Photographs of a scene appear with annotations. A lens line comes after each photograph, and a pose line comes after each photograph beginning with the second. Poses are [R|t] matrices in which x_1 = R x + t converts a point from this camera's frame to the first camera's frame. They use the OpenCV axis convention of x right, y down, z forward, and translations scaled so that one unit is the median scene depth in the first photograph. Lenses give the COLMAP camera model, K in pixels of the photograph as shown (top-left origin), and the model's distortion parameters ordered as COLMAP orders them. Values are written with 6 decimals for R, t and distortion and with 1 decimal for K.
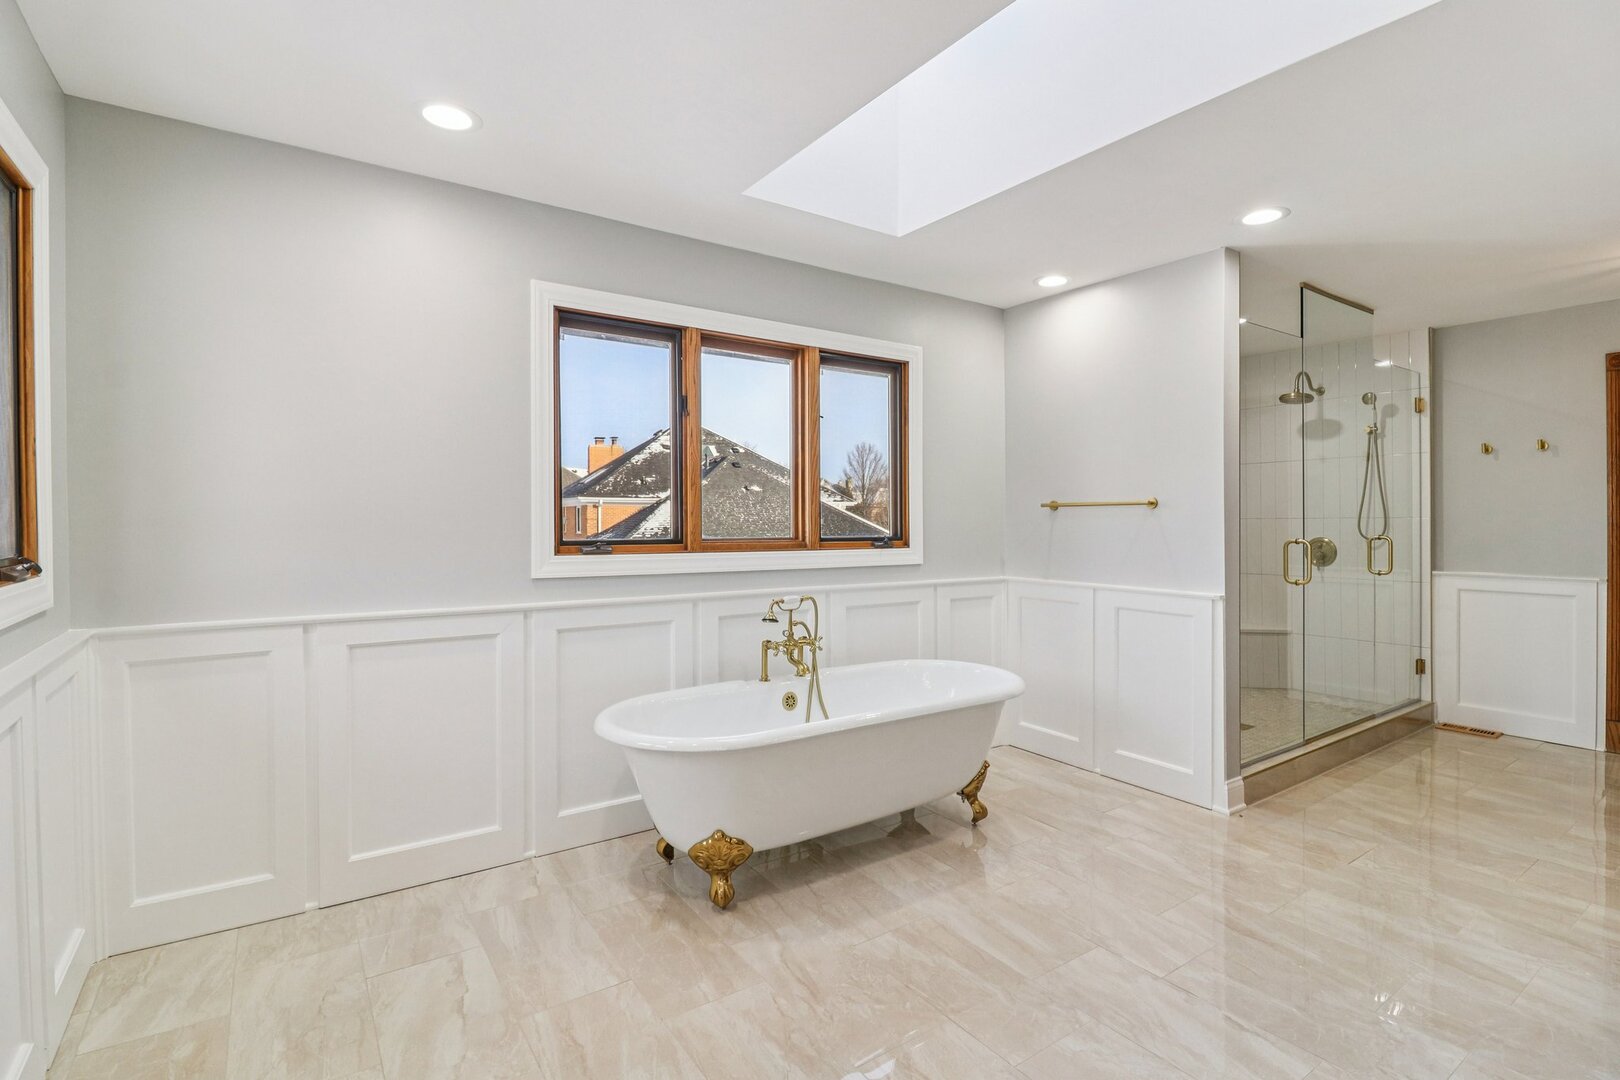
lens RADIAL K [[755.8, 0, 802.8], [0, 755.8, 529.7], [0, 0, 1]] dist [-0.023340, -0.004764]
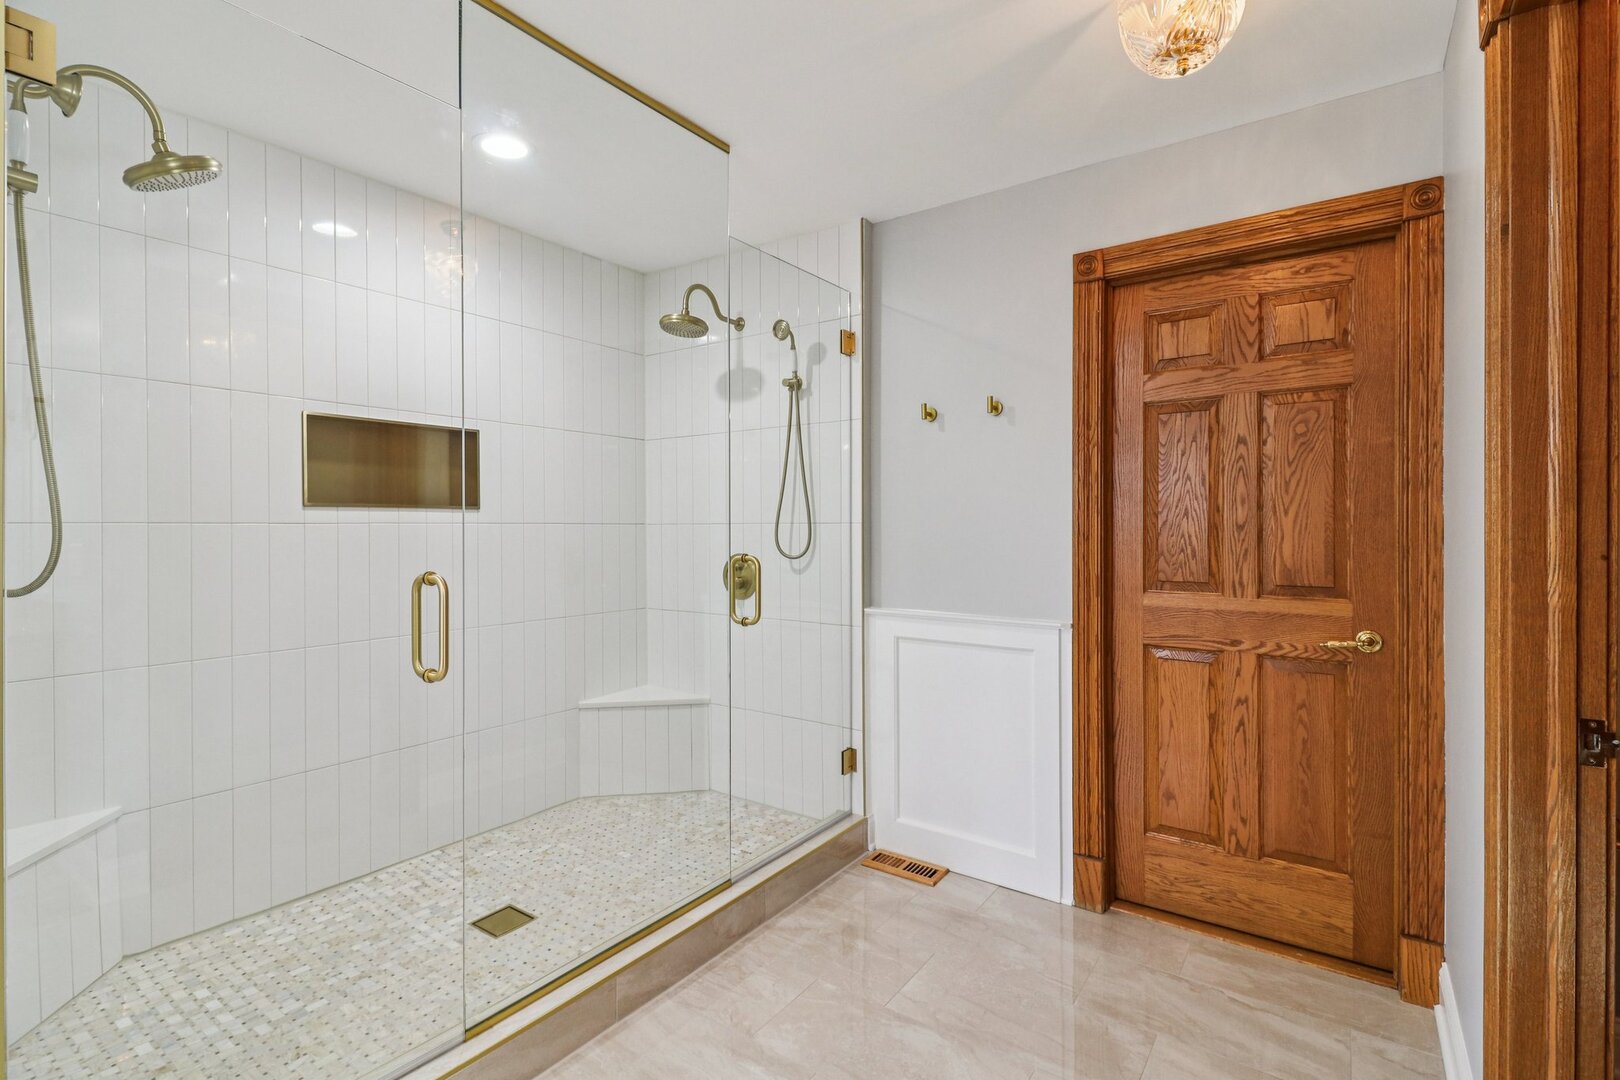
lens RADIAL K [[755.8, 0, 813.3], [0, 755.8, 537.0], [0, 0, 1]] dist [-0.023340, -0.004764]
pose [[0.926823, -0.001497, 0.375496, 0.568446], [0.001507, 0.999999, 0.000269, -0.004421], [-0.375496, 0.000317, 0.926824, 0.423553]]
